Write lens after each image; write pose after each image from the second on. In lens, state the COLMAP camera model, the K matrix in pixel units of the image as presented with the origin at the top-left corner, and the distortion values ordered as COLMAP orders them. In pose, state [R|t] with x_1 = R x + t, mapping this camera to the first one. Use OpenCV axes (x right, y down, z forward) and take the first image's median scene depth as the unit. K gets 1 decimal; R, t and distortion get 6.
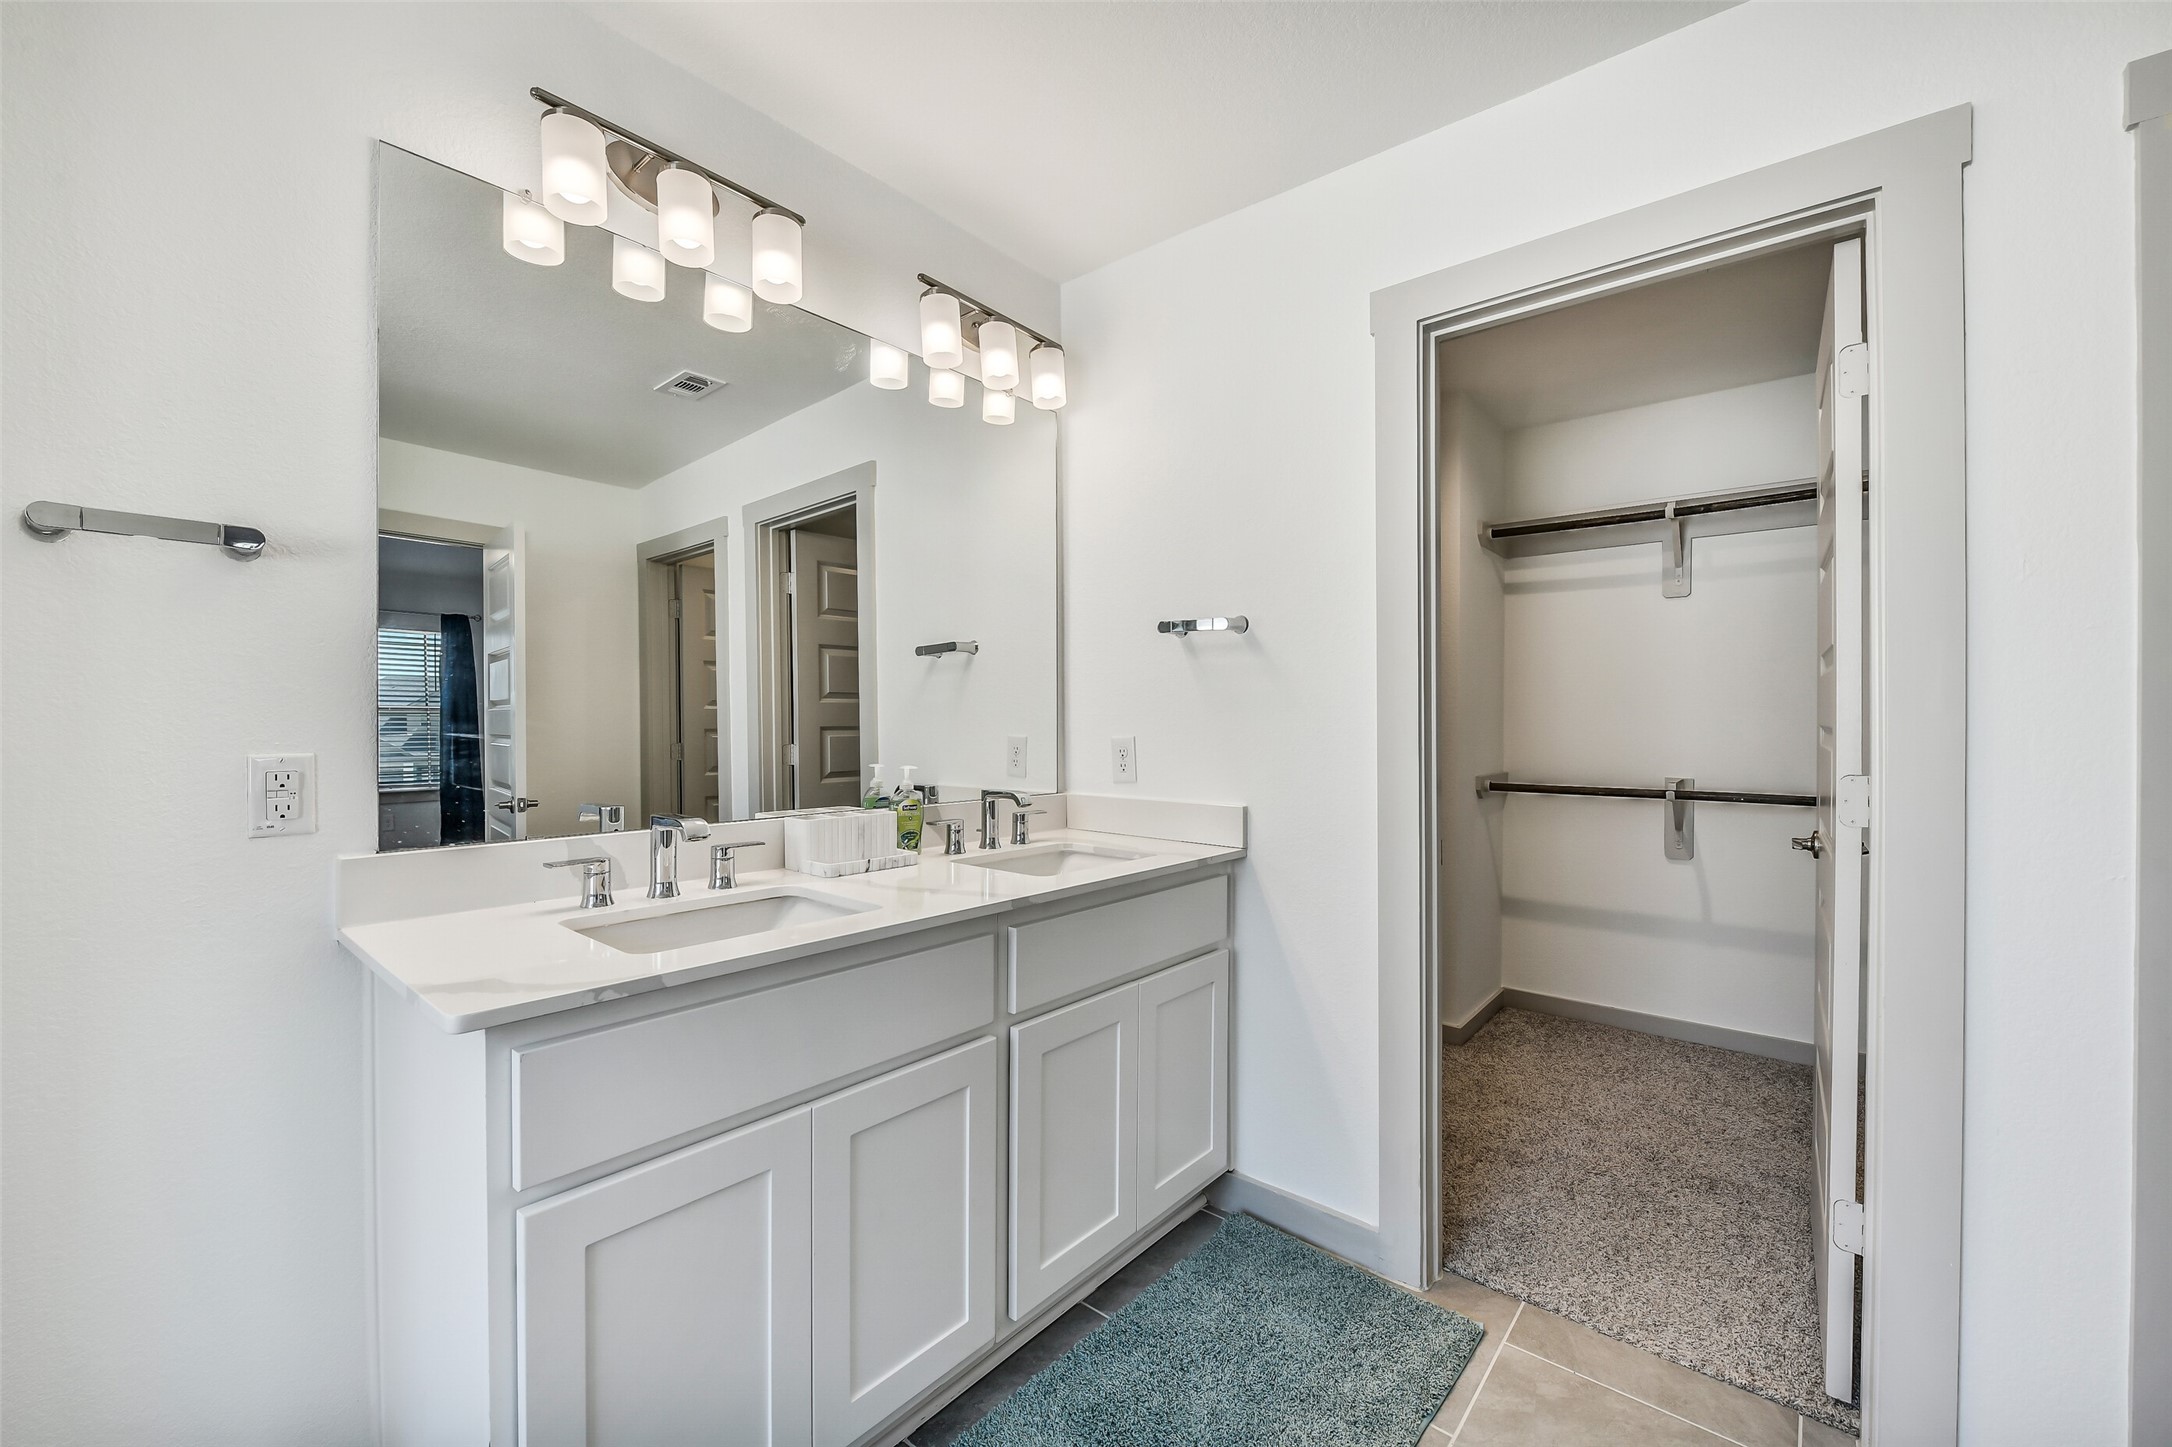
lens RADIAL K [[863.7, 0, 1081.7], [0, 863.7, 727.4], [0, 0, 1]] dist [-0.014368, -0.000543]
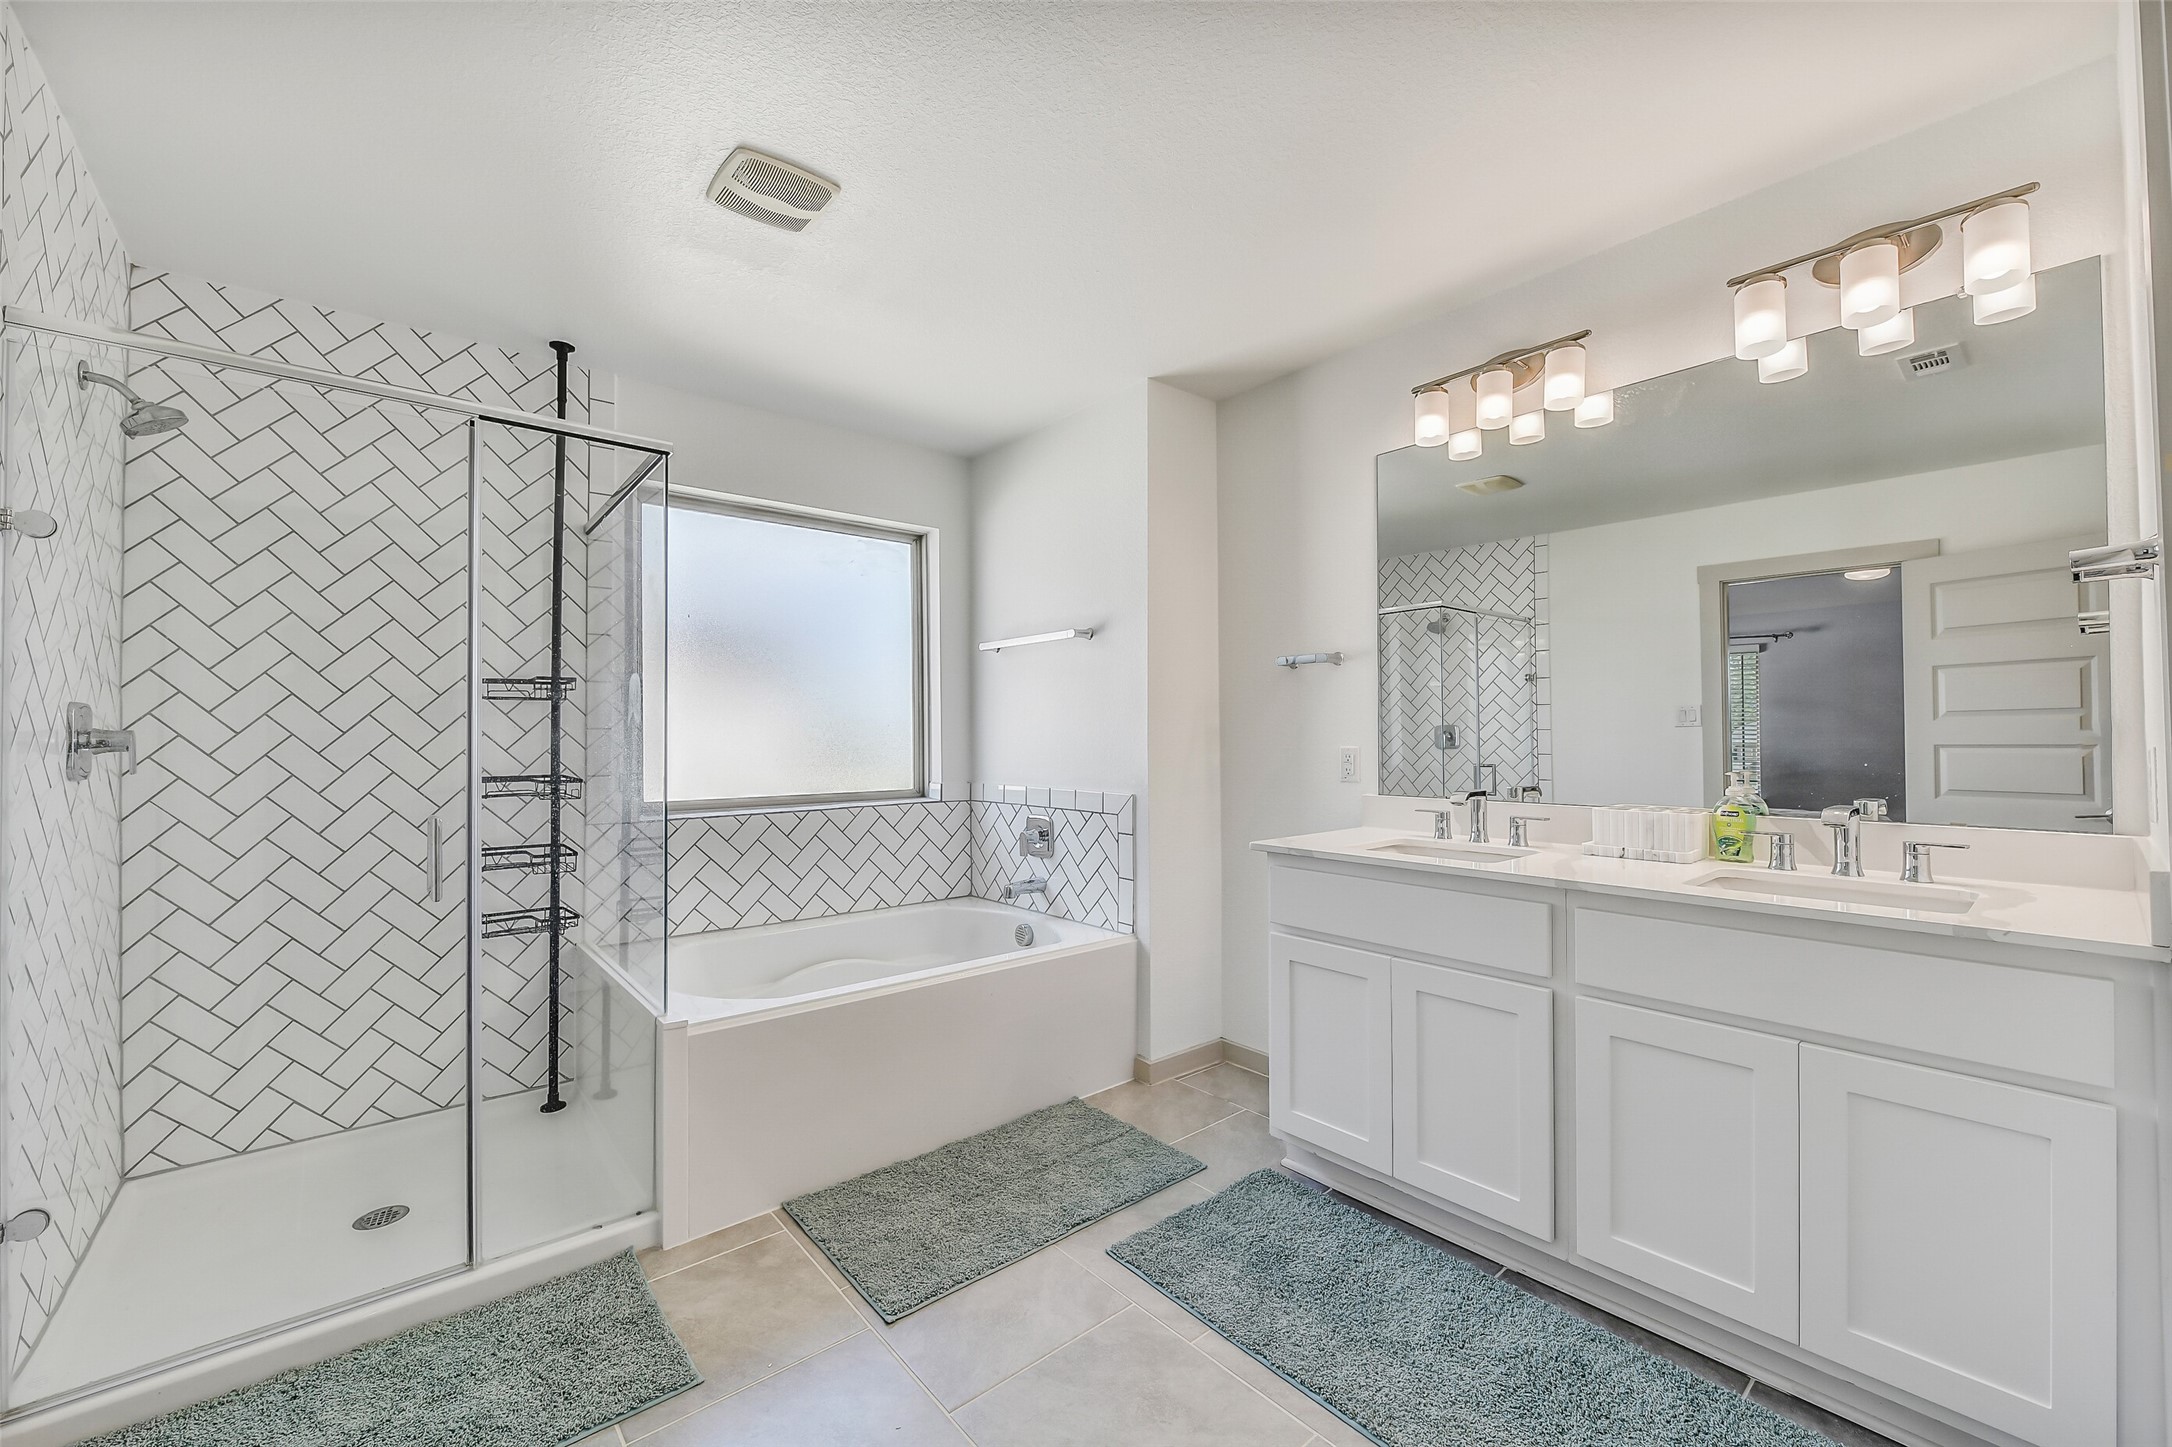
lens RADIAL K [[863.7, 0, 1083.0], [0, 863.7, 726.9], [0, 0, 1]] dist [-0.014368, -0.000543]
pose [[-0.165120, -0.010366, -0.986219, 0.920779], [0.004625, 0.999926, -0.011284, -0.001996], [0.986263, -0.006425, -0.165060, 0.418266]]
